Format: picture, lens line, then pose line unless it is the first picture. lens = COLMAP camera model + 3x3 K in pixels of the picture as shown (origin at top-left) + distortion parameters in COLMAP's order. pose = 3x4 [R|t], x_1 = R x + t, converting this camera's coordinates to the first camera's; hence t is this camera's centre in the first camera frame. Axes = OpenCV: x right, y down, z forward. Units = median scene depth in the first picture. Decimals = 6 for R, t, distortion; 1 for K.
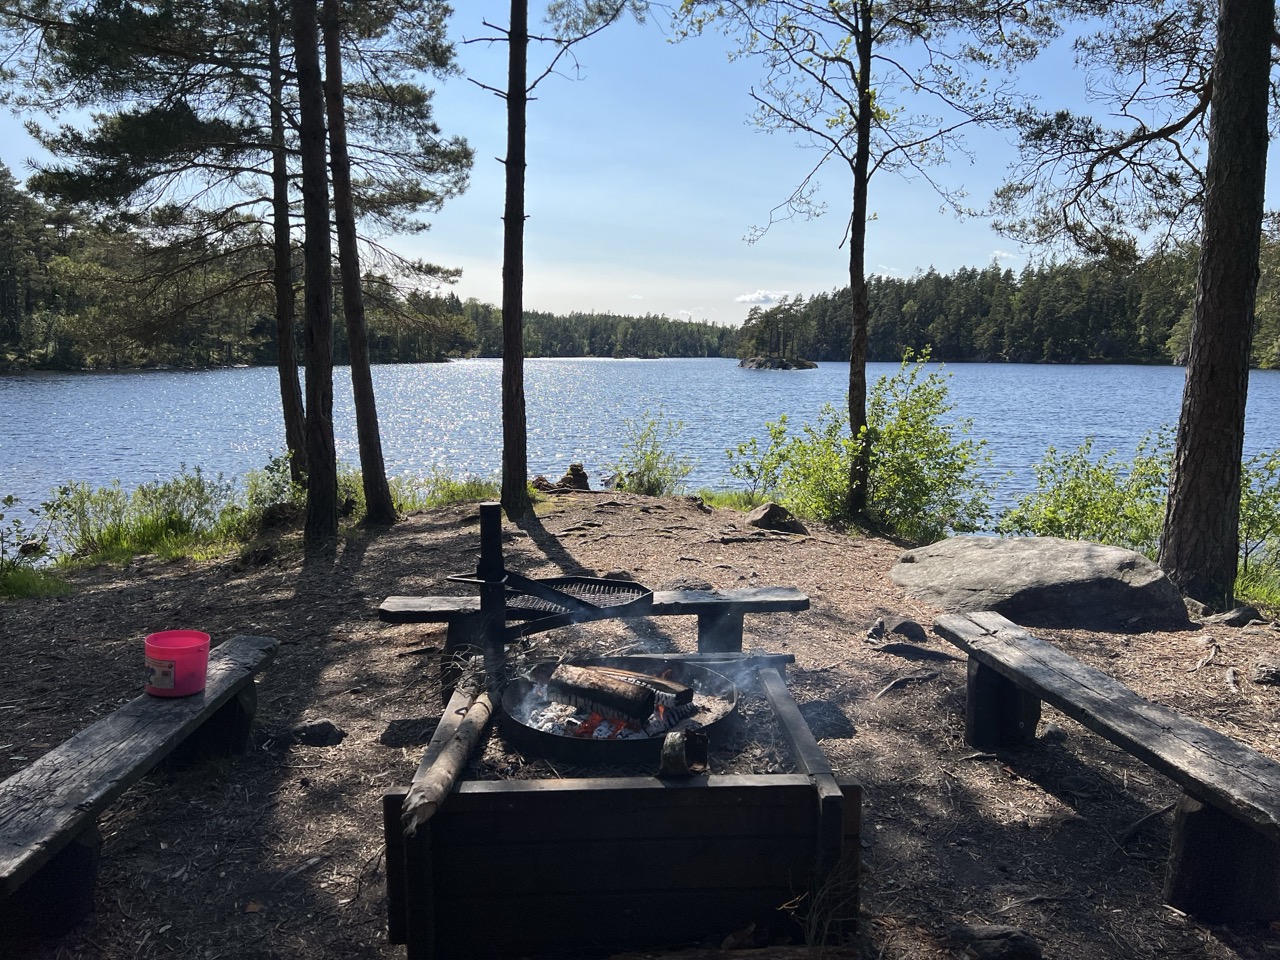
lens RADIAL K [[961.4, 0, 640.0], [0, 961.4, 480.0], [0, 0, 1]] dist [0.124655, -0.306957]
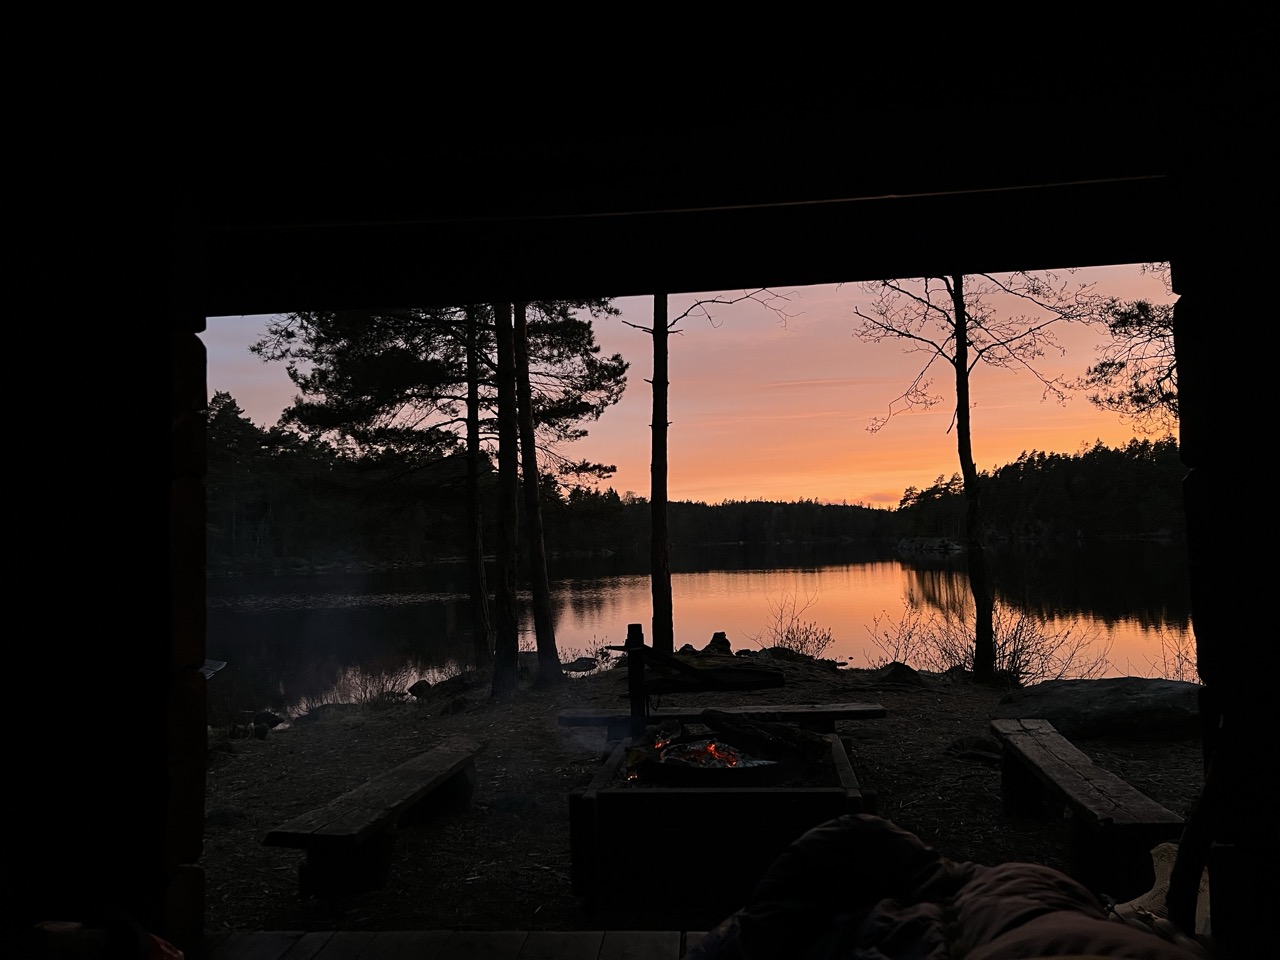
lens RADIAL K [[971.9, 0, 642.0], [0, 971.9, 489.0], [0, 0, 1]] dist [0.061654, -0.067391]
pose [[0.987318, -0.041698, -0.153184, 0.022213], [0.012979, 0.982861, -0.183892, 0.023118], [0.158226, 0.179572, 0.970937, -0.121850]]
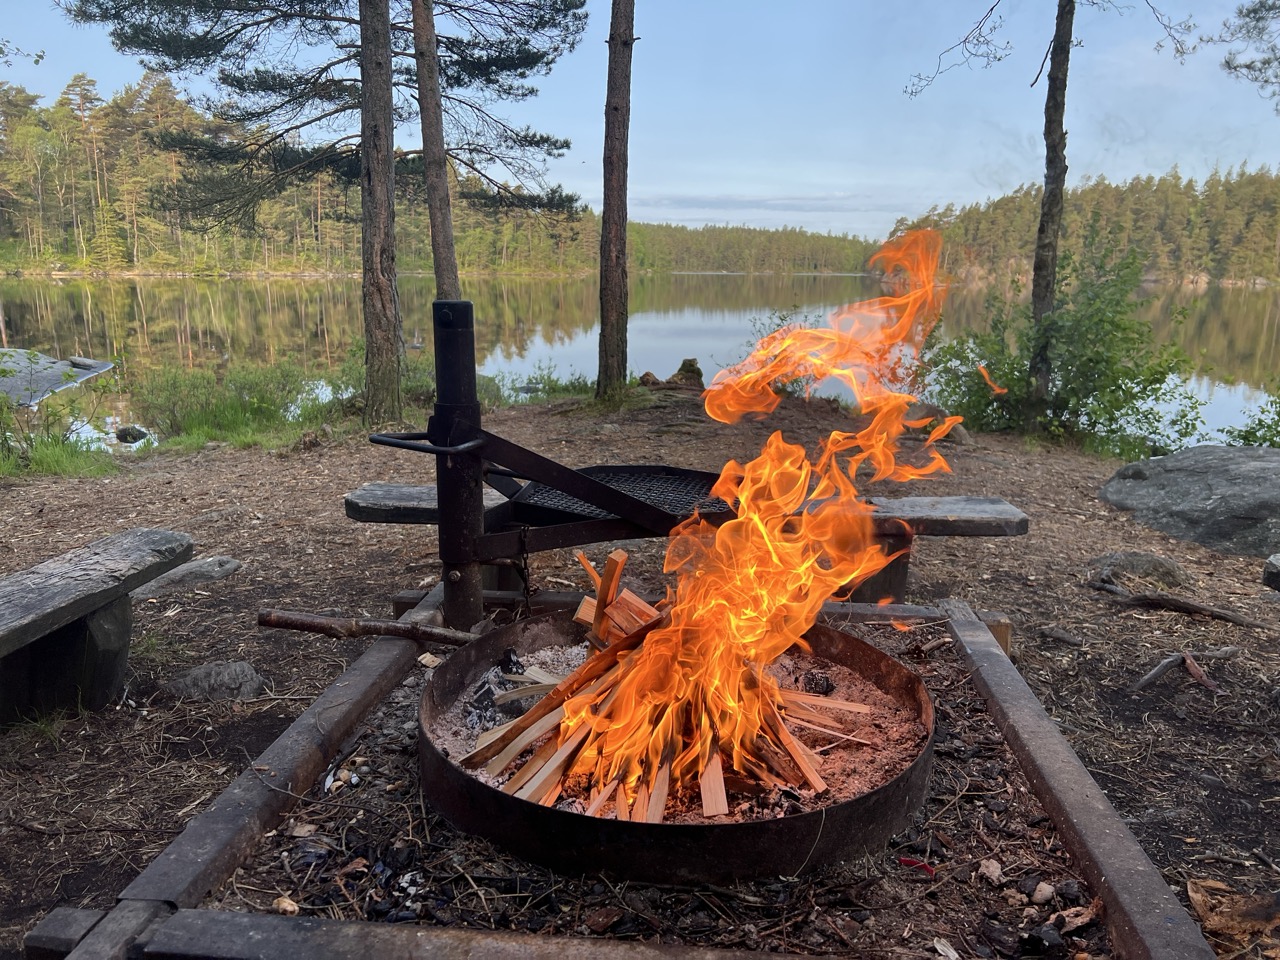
lens RADIAL K [[971.9, 0, 642.0], [0, 971.9, 489.0], [0, 0, 1]] dist [0.061654, -0.067391]
pose [[0.991267, 0.040514, -0.125495, 0.004245], [-0.028880, 0.995231, 0.093176, 0.017471], [0.128671, -0.088737, 0.987709, 0.115689]]
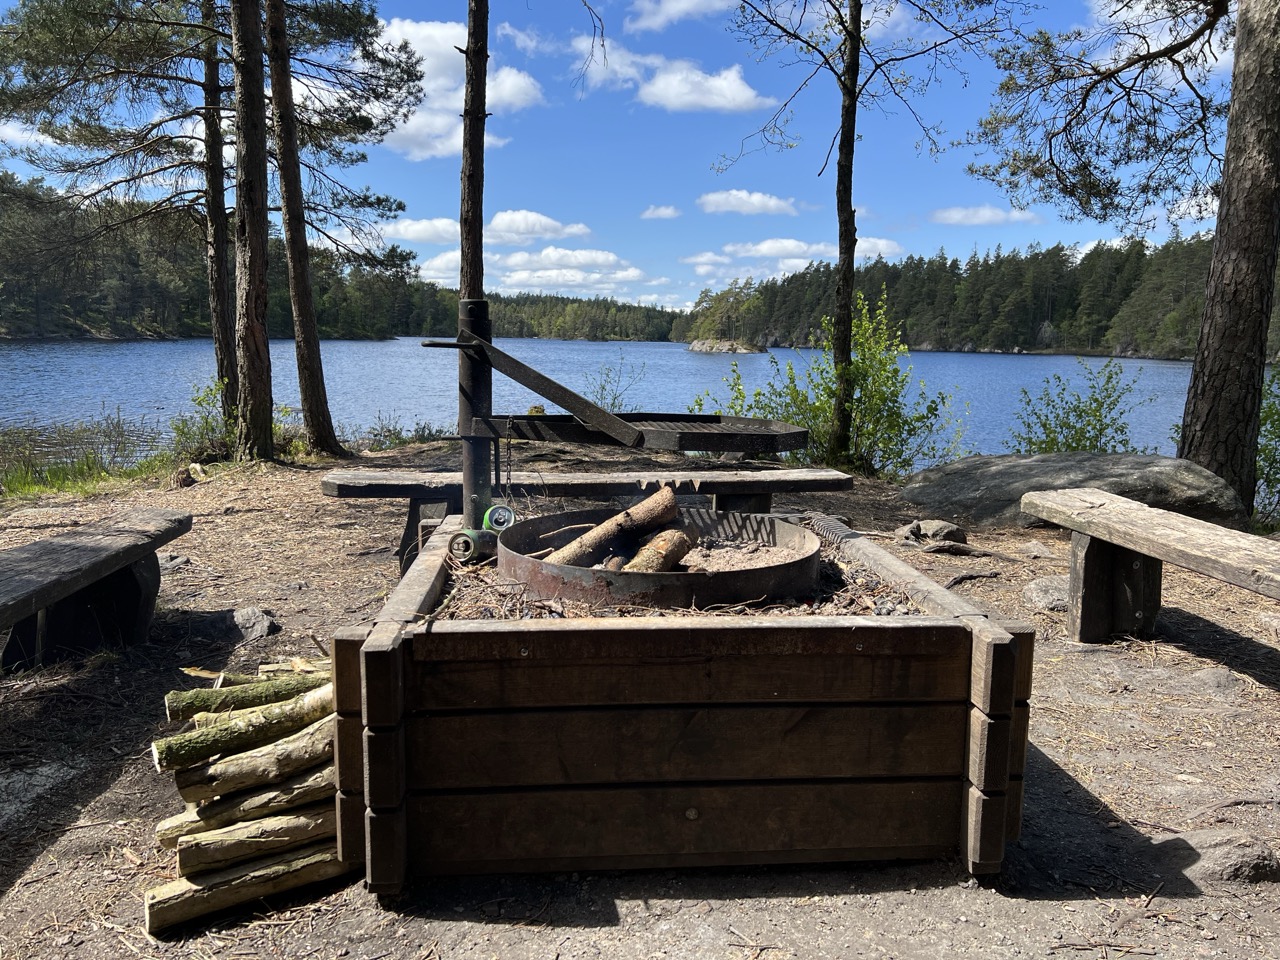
lens RADIAL K [[974.3, 0, 661.5], [0, 974.3, 483.7], [0, 0, 1]] dist [0.104058, -0.150643]
pose [[0.997040, 0.006116, 0.076640, -0.017004], [-0.007425, 0.999831, 0.016802, 0.036907], [-0.076524, -0.017322, 0.996917, 0.054115]]
